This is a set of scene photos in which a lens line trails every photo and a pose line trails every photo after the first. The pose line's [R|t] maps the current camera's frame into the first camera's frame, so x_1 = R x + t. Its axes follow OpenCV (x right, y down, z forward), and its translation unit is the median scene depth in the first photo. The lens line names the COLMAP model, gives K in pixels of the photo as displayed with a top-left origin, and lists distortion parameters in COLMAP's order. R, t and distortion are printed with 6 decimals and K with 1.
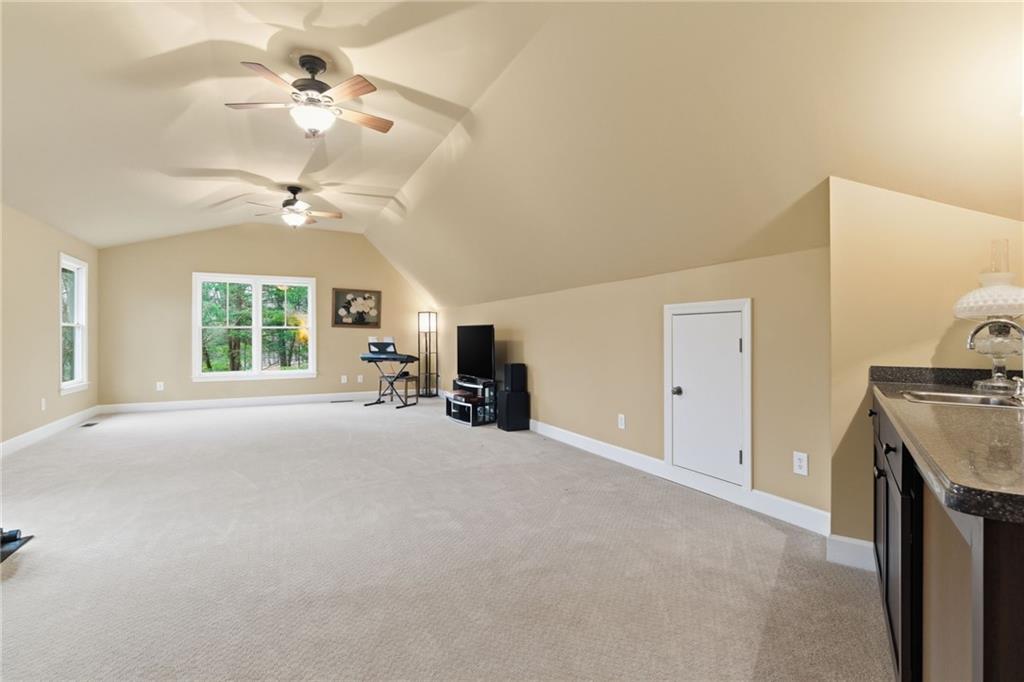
lens RADIAL K [[472.9, 0, 507.0], [0, 472.9, 339.0], [0, 0, 1]] dist [0.002247, -0.000396]
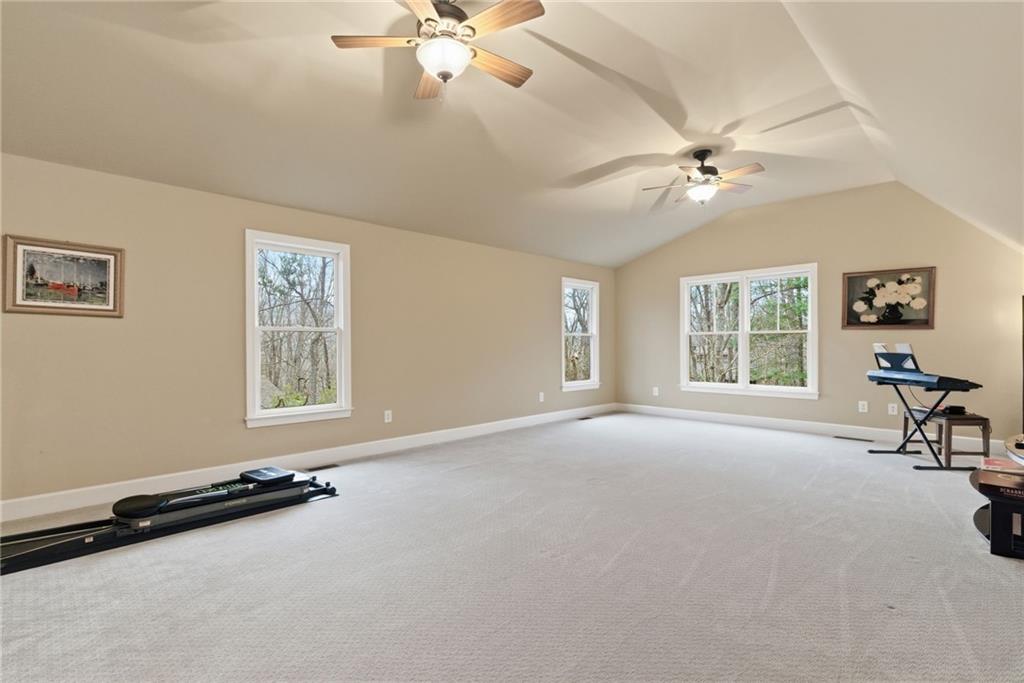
lens RADIAL K [[472.9, 0, 513.3], [0, 472.9, 349.0], [0, 0, 1]] dist [0.002247, -0.000396]
pose [[0.329433, 0.007958, -0.944145, 0.135807], [-0.000017, 0.999965, 0.008422, -0.002489], [0.944179, -0.002759, 0.329422, 0.333638]]
